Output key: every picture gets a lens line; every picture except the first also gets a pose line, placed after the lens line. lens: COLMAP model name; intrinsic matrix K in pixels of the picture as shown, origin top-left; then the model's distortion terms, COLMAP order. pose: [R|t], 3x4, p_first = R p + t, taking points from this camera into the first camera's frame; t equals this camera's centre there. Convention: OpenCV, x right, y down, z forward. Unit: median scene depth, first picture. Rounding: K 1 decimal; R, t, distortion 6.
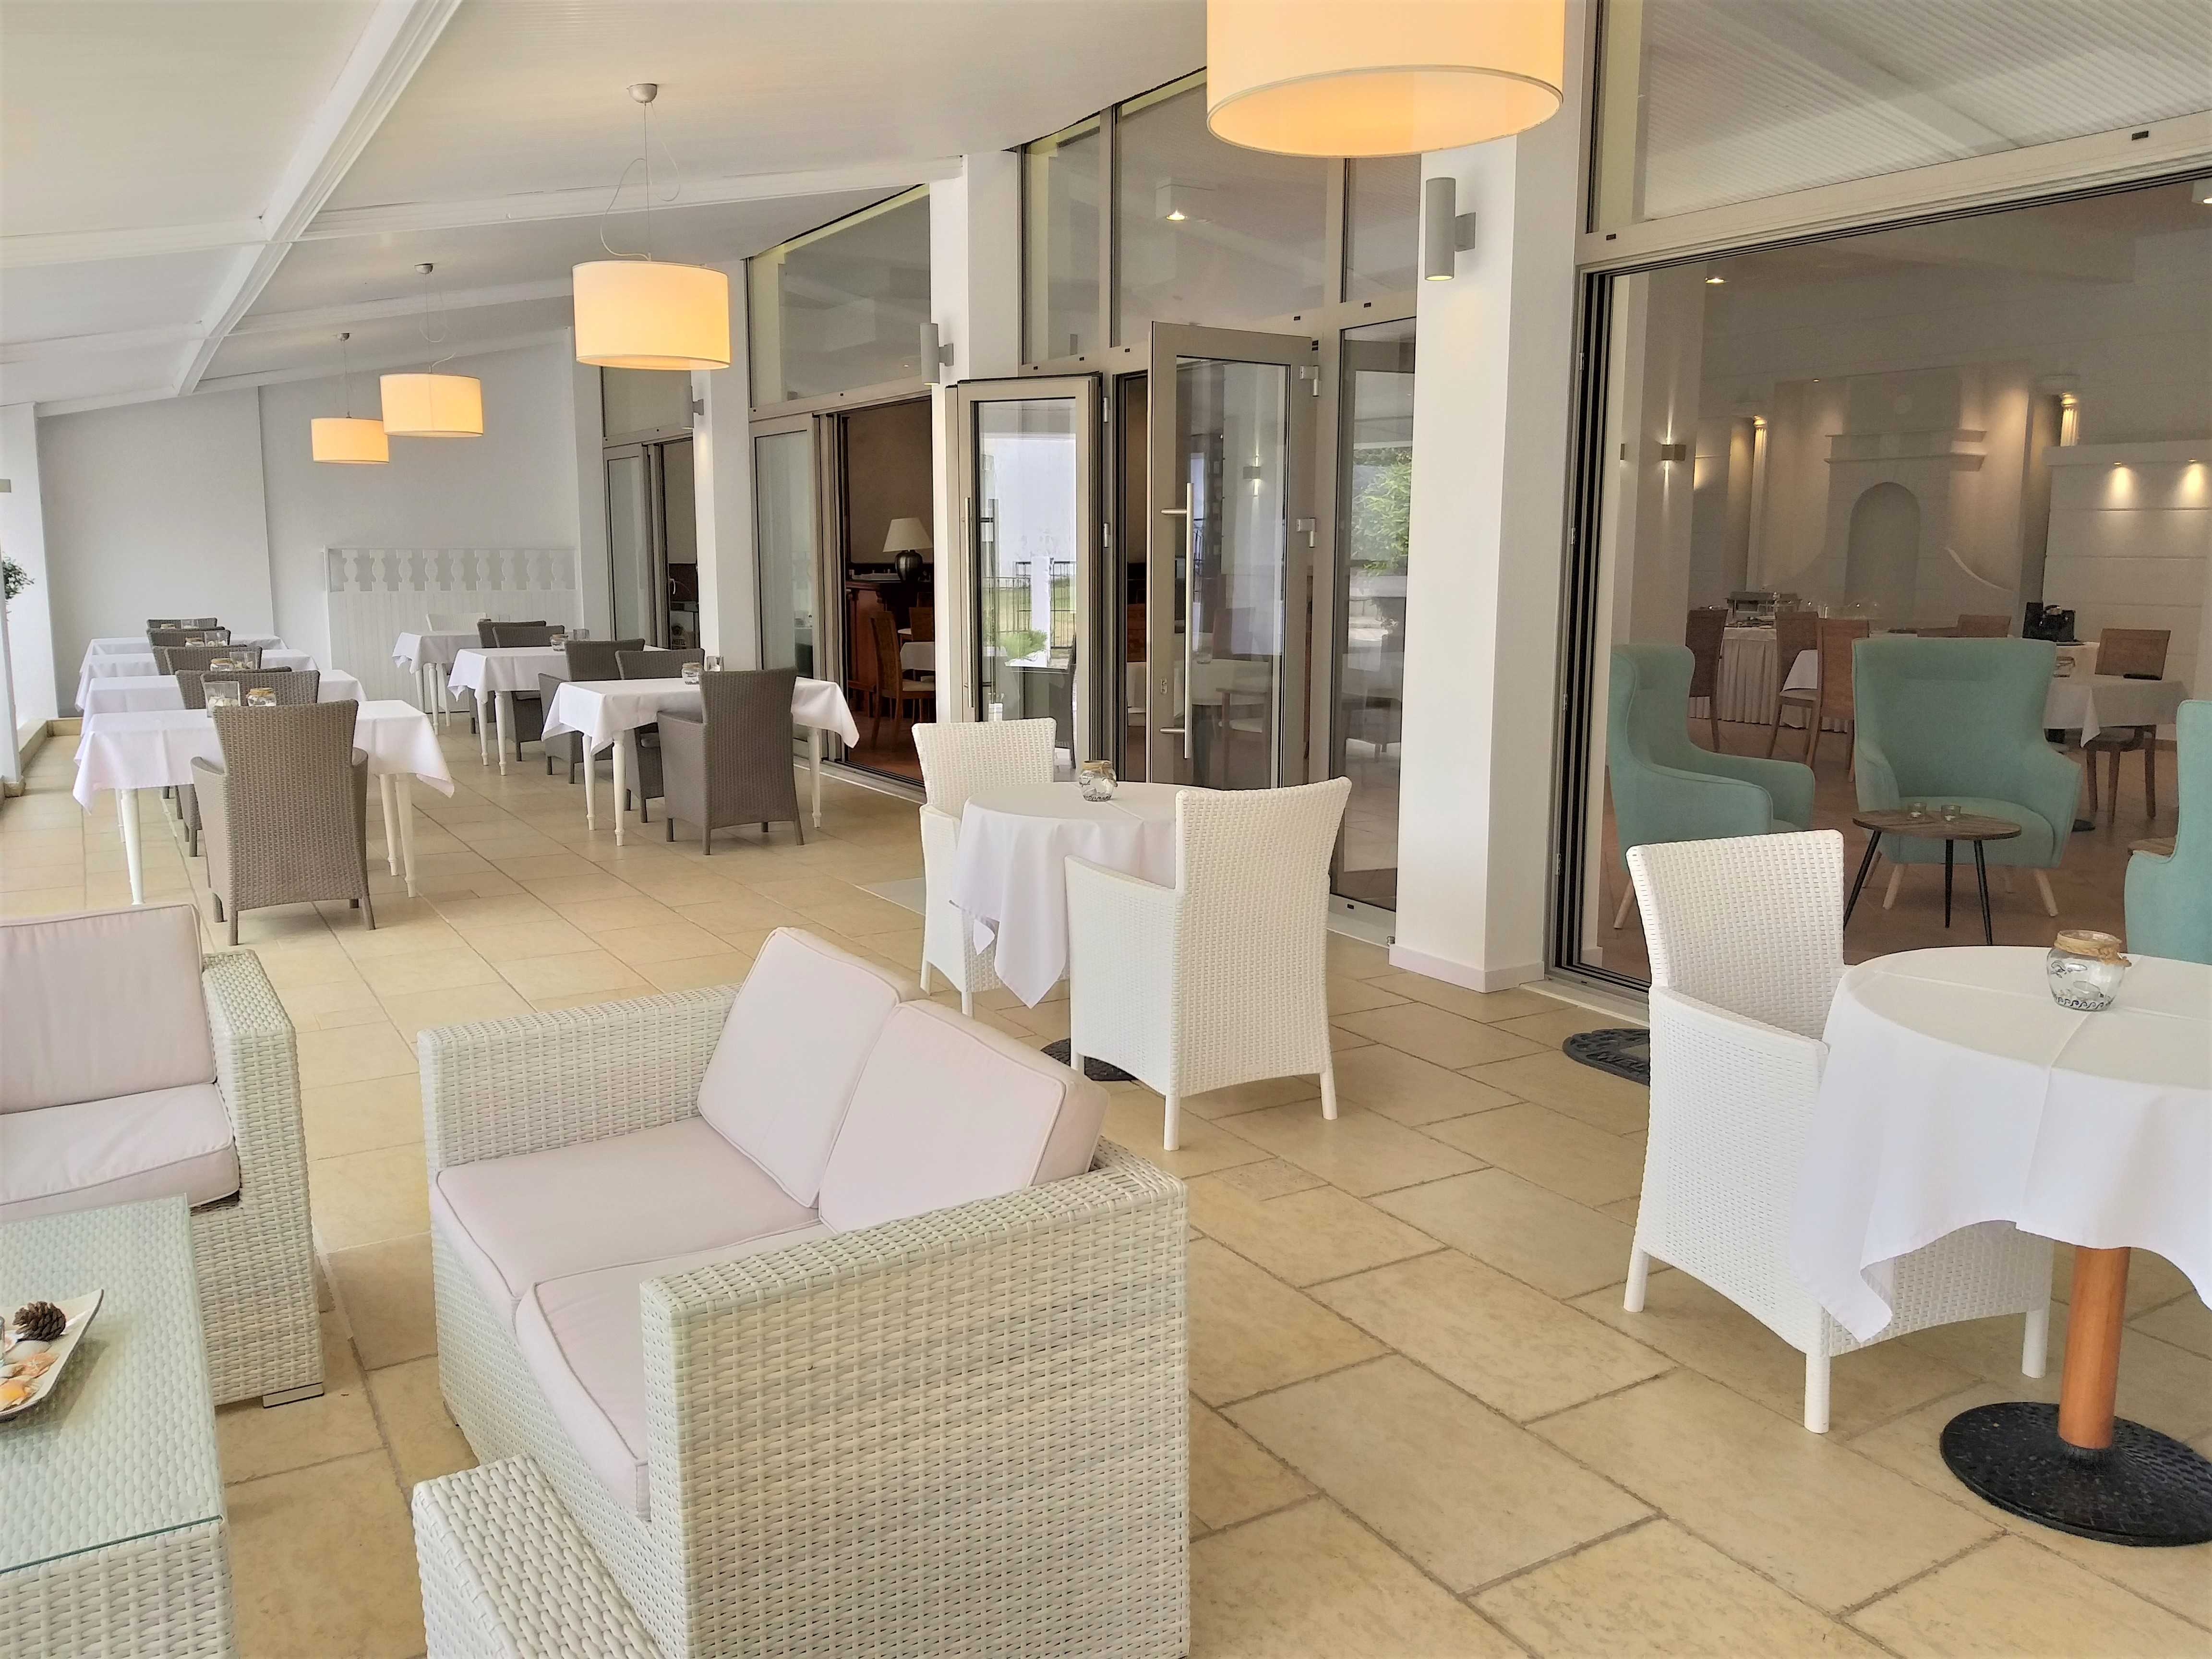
lens RADIAL K [[1739.2, 0, 1096.9], [0, 1739.2, 811.2], [0, 0, 1]] dist [0.084072, -0.152093]
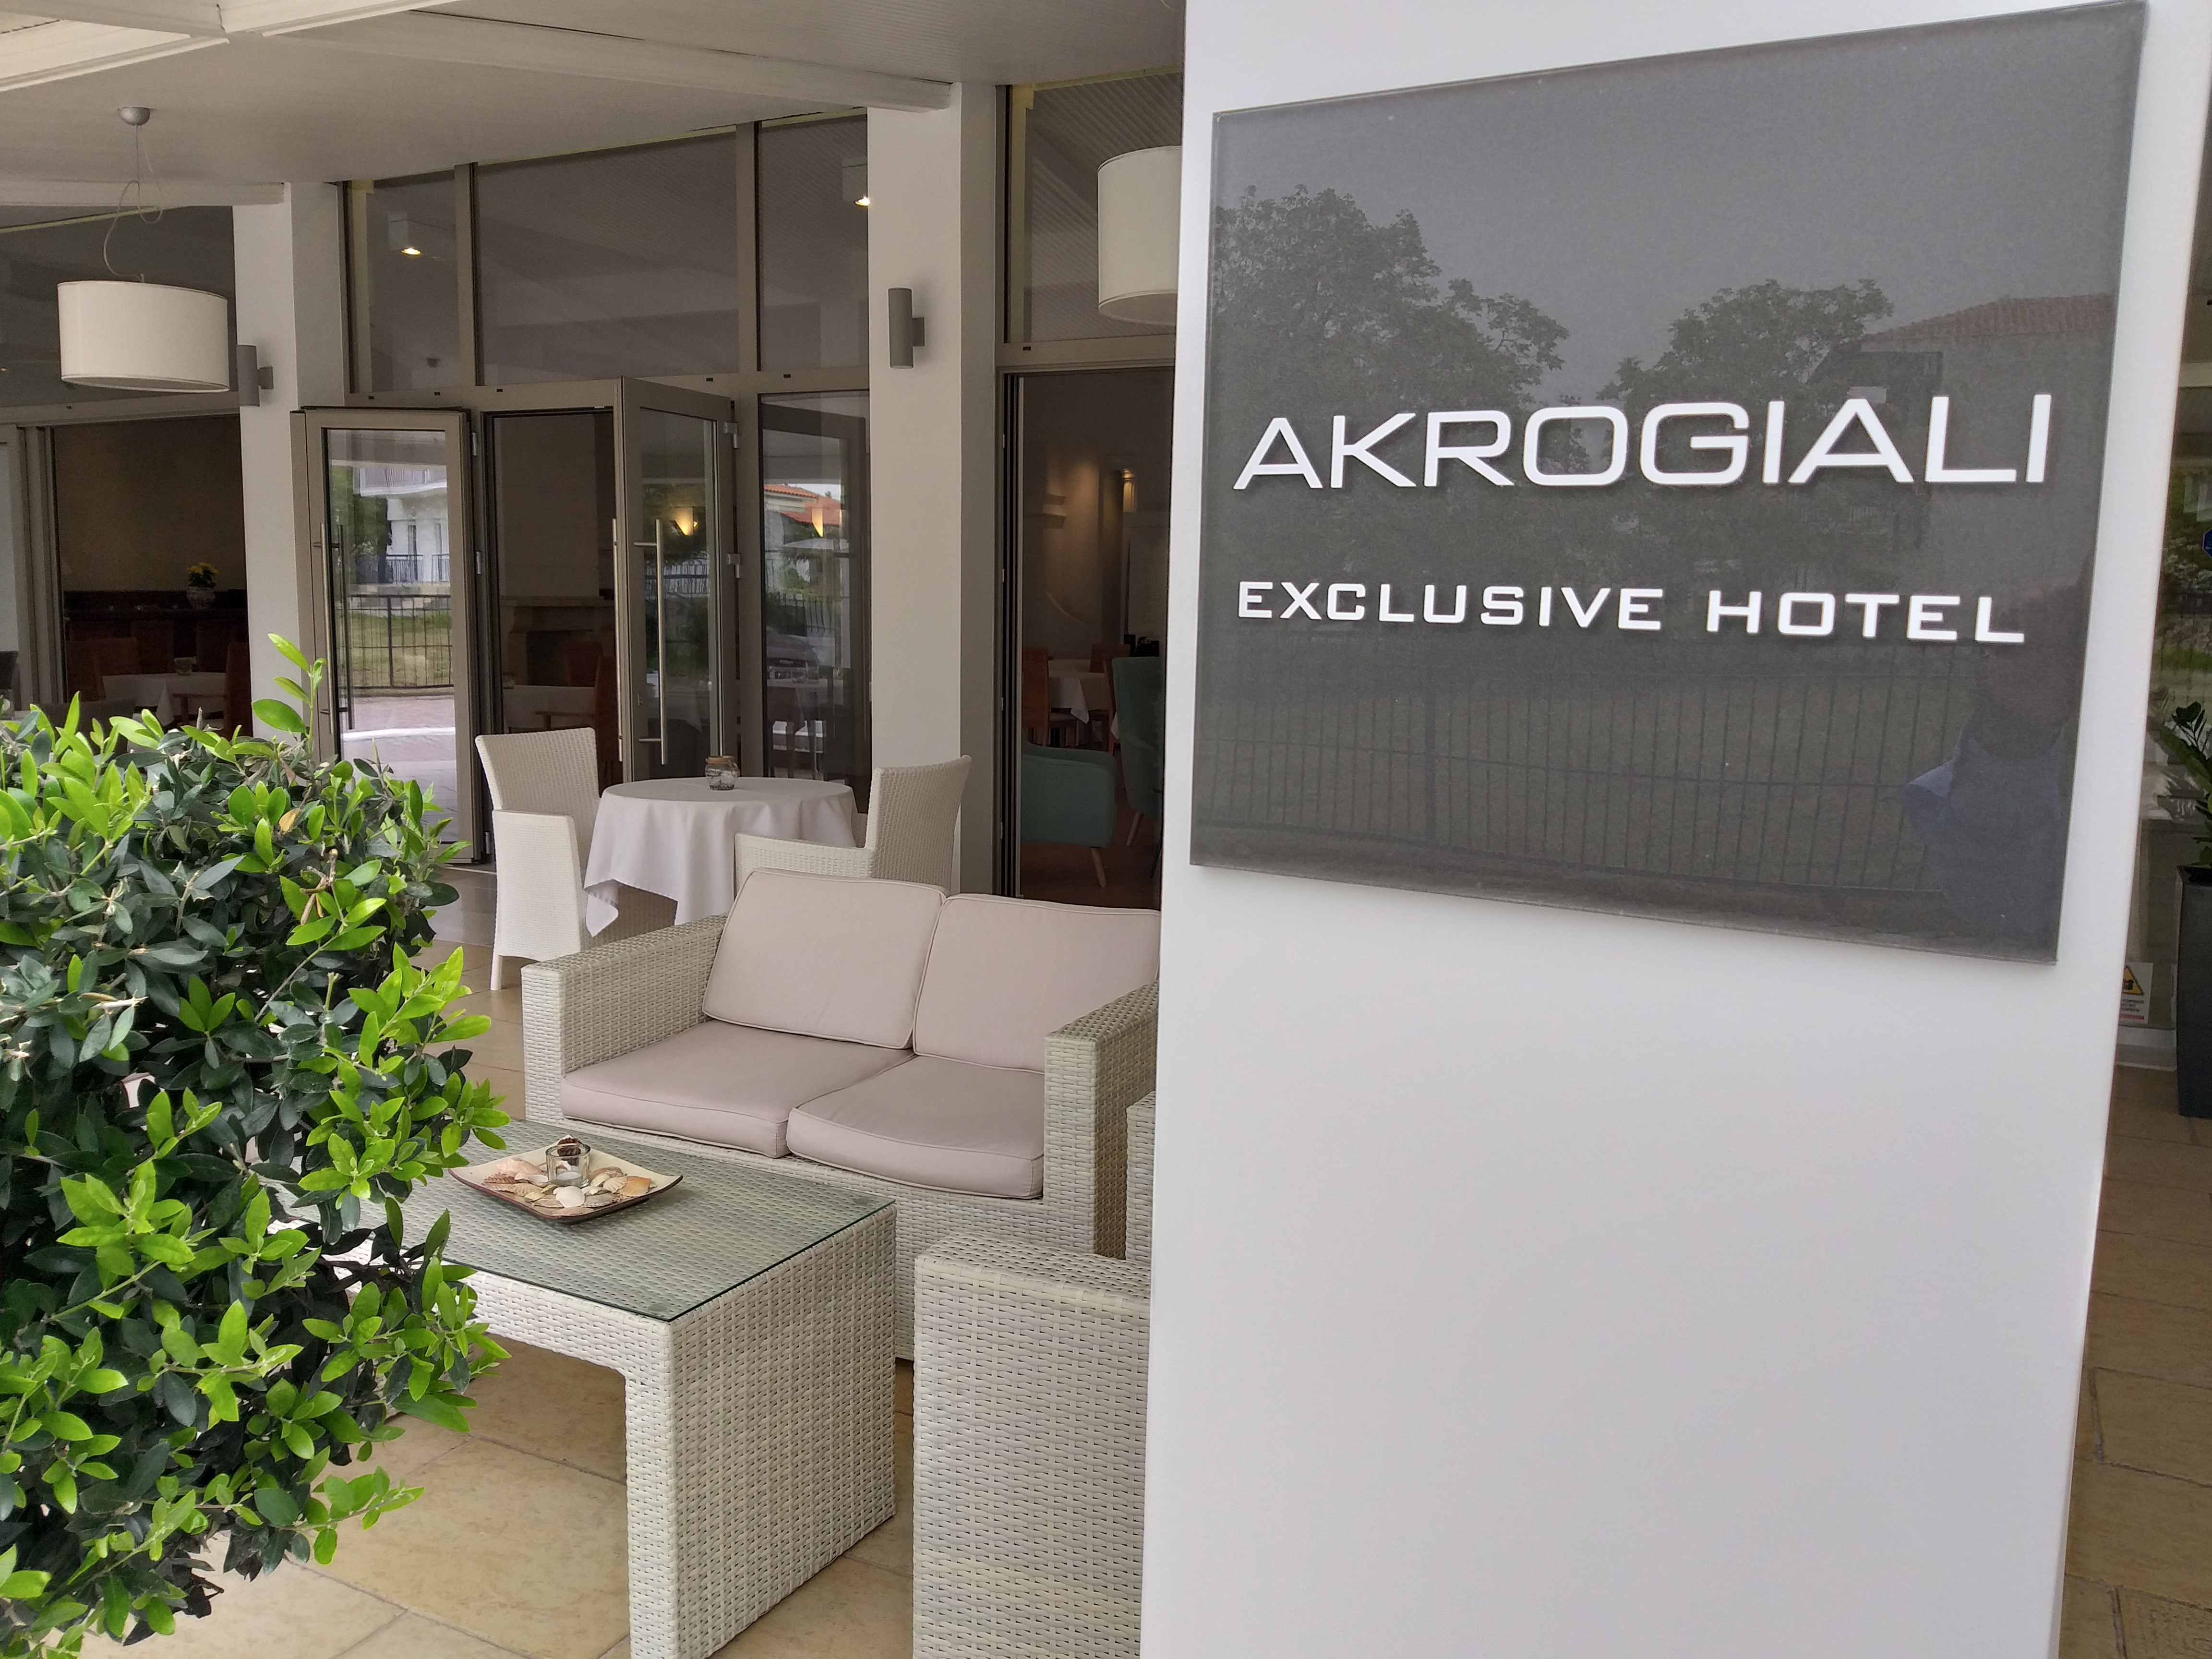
lens RADIAL K [[1725.0, 0, 1105.7], [0, 1725.0, 806.9], [0, 0, 1]] dist [0.121843, -0.244093]
pose [[0.849149, -0.054596, 0.525324, -0.237448], [0.066562, 0.997775, -0.003896, 0.016589], [-0.523942, 0.038275, 0.850893, -0.084184]]
